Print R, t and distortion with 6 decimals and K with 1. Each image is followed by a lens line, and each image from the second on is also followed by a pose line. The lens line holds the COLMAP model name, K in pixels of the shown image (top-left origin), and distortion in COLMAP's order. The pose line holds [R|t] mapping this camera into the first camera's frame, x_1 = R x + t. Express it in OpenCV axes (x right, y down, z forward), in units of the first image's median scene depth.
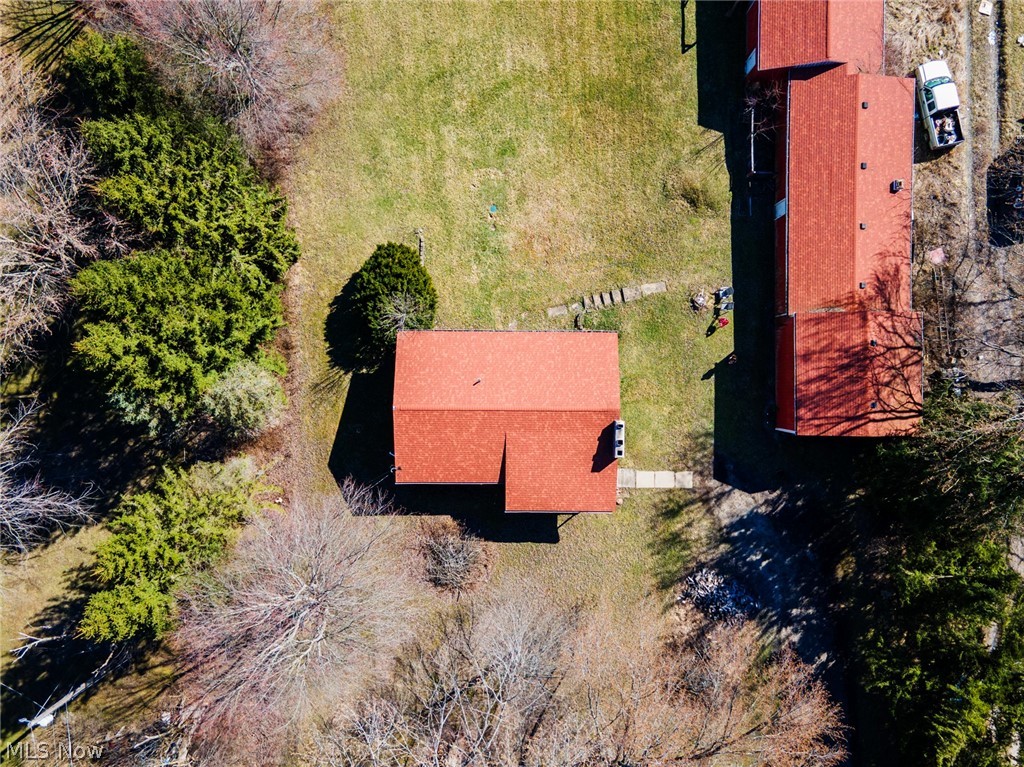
lens RADIAL K [[761.4, 0, 515.4], [0, 761.4, 383.4], [0, 0, 1]] dist [0.048464, -0.000163]
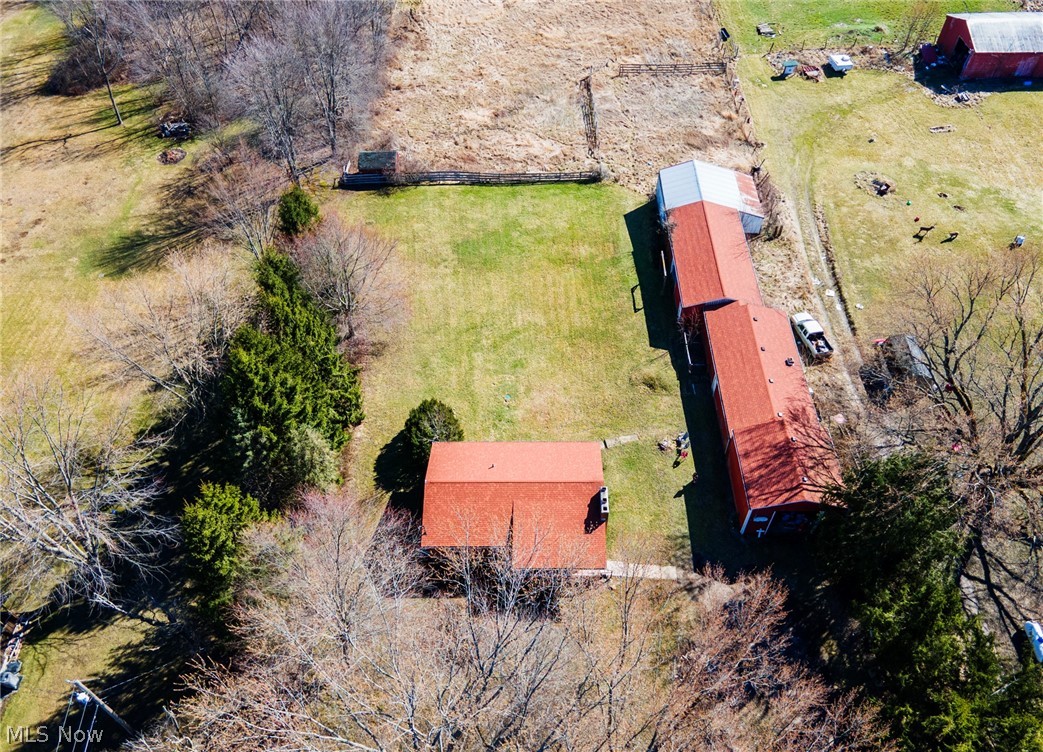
lens RADIAL K [[773.0, 0, 519.6], [0, 773.0, 375.6], [0, 0, 1]] dist [0.042558, 0.010836]
pose [[0.999690, -0.008177, -0.023510, 0.026303], [-0.008788, 0.767738, -0.640703, 0.649218], [0.023289, 0.640712, 0.767428, -0.092289]]
